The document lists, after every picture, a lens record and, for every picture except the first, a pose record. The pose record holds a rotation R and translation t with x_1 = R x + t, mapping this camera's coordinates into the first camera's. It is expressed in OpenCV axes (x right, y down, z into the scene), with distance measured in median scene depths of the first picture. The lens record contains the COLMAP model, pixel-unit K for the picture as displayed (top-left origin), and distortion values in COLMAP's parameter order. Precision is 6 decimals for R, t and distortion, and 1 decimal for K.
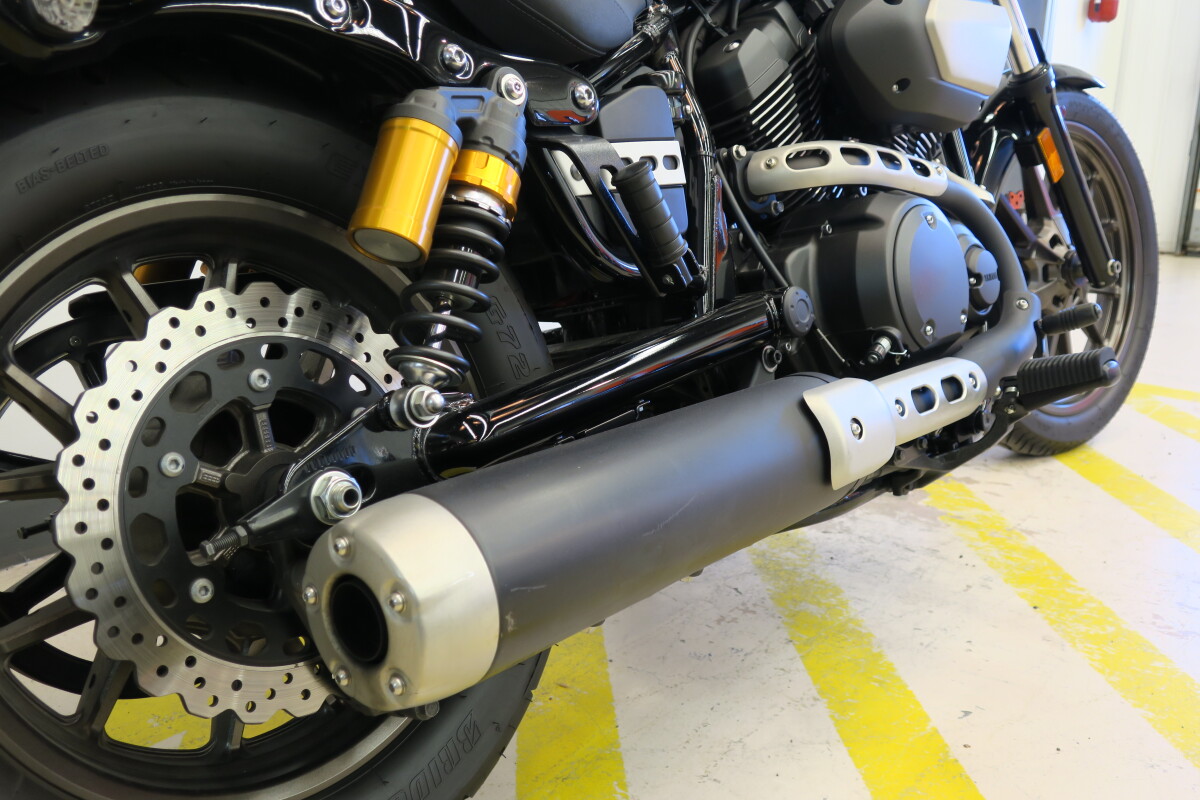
lens RADIAL K [[1091.3, 0, 598.7], [0, 1091.3, 399.0], [0, 0, 1]] dist [-0.002895, -0.004405]
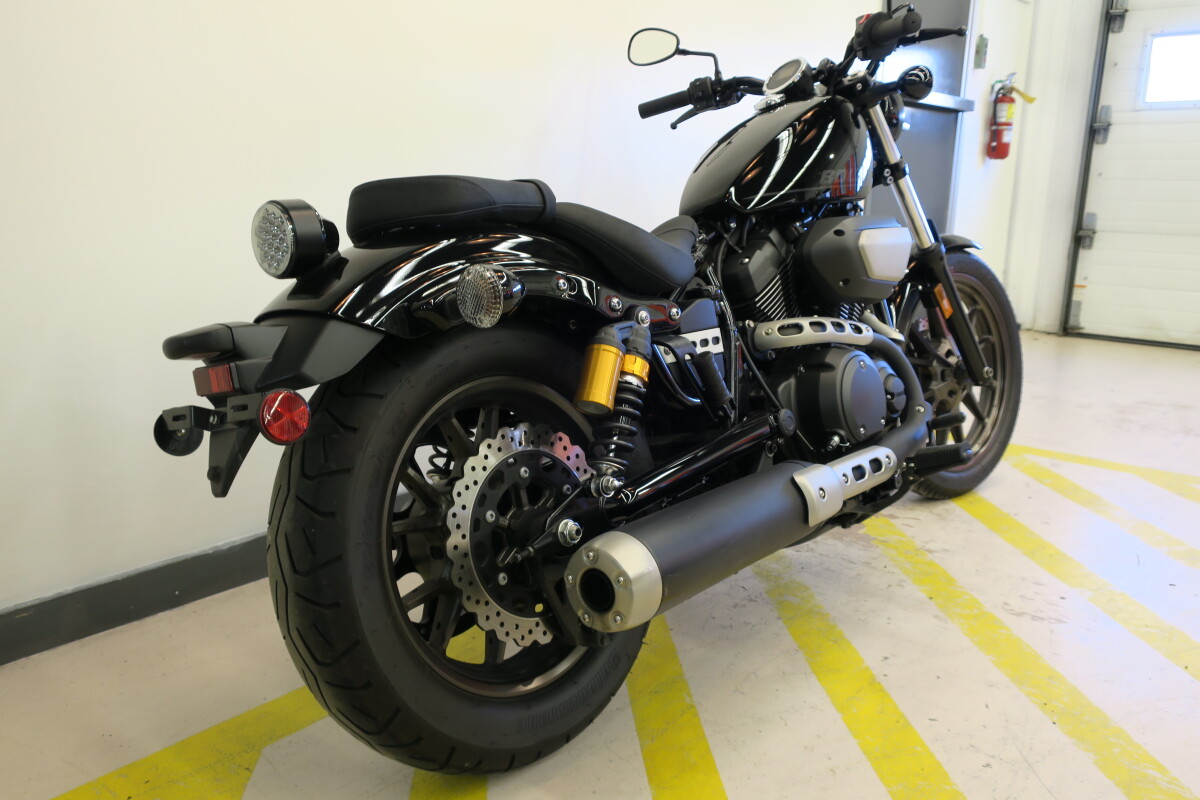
lens RADIAL K [[950.5, 0, 600.7], [0, 950.5, 402.7], [0, 0, 1]] dist [-0.008332, -0.004628]
pose [[0.999861, 0.002207, 0.016507, -0.134884], [-0.001611, 0.999350, -0.036006, -0.055870], [-0.016576, 0.035974, 0.999215, -0.495117]]
